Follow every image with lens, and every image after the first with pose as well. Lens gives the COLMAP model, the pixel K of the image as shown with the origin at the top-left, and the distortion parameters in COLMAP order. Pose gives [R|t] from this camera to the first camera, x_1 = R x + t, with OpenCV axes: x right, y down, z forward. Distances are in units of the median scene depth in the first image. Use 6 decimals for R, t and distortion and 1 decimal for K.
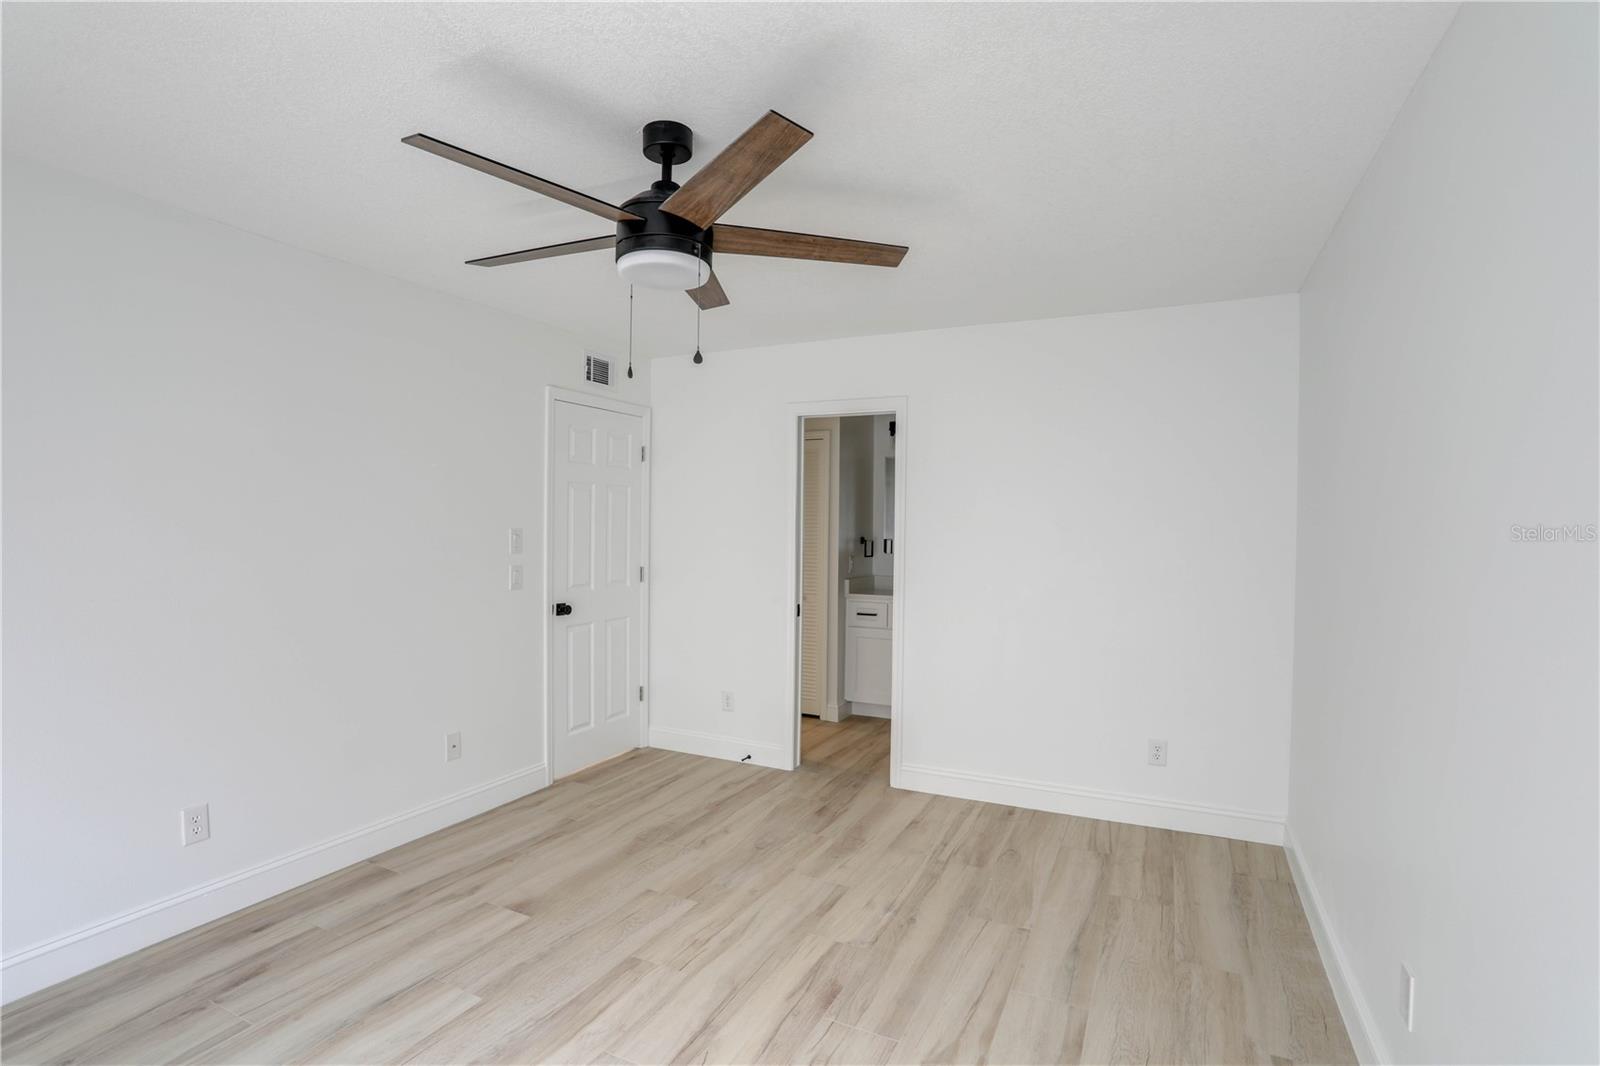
lens RADIAL K [[772.3, 0, 792.3], [0, 772.3, 540.1], [0, 0, 1]] dist [-0.061120, 0.020106]
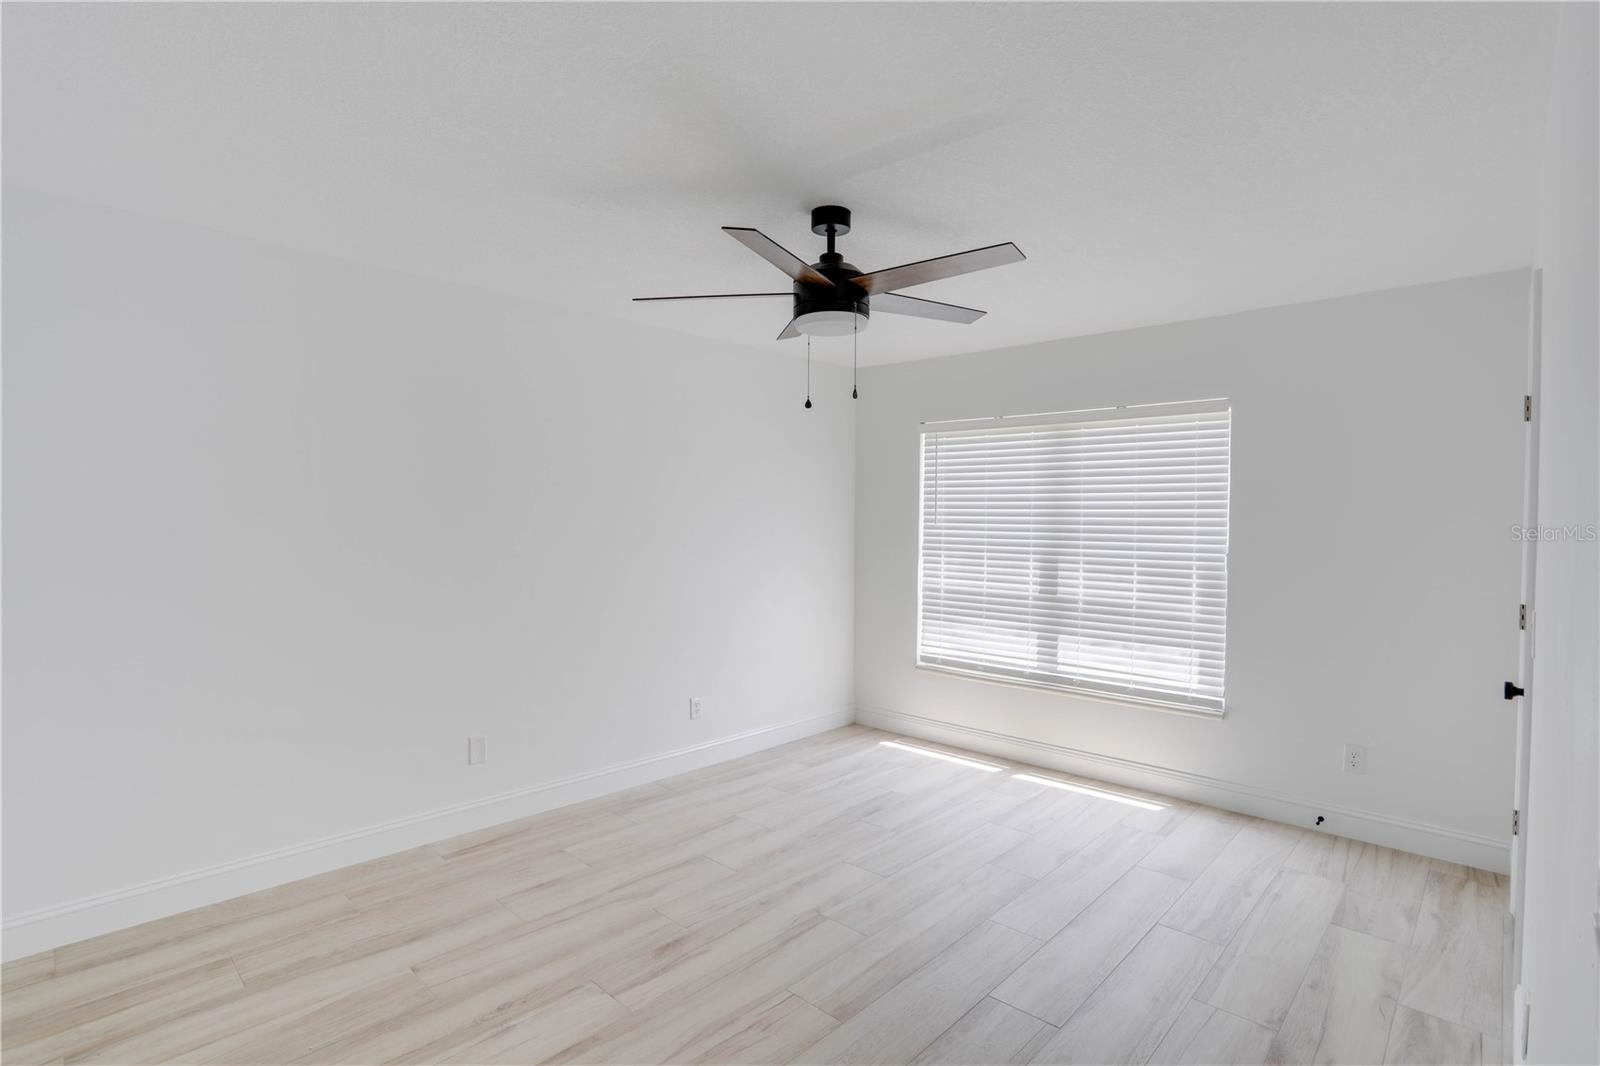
lens RADIAL K [[772.3, 0, 792.3], [0, 772.3, 540.1], [0, 0, 1]] dist [-0.061120, 0.020106]
pose [[-0.951273, -0.028122, 0.307066, -0.404018], [-0.011803, 0.998424, 0.054874, -0.051729], [-0.308125, 0.048576, -0.950105, 1.791942]]
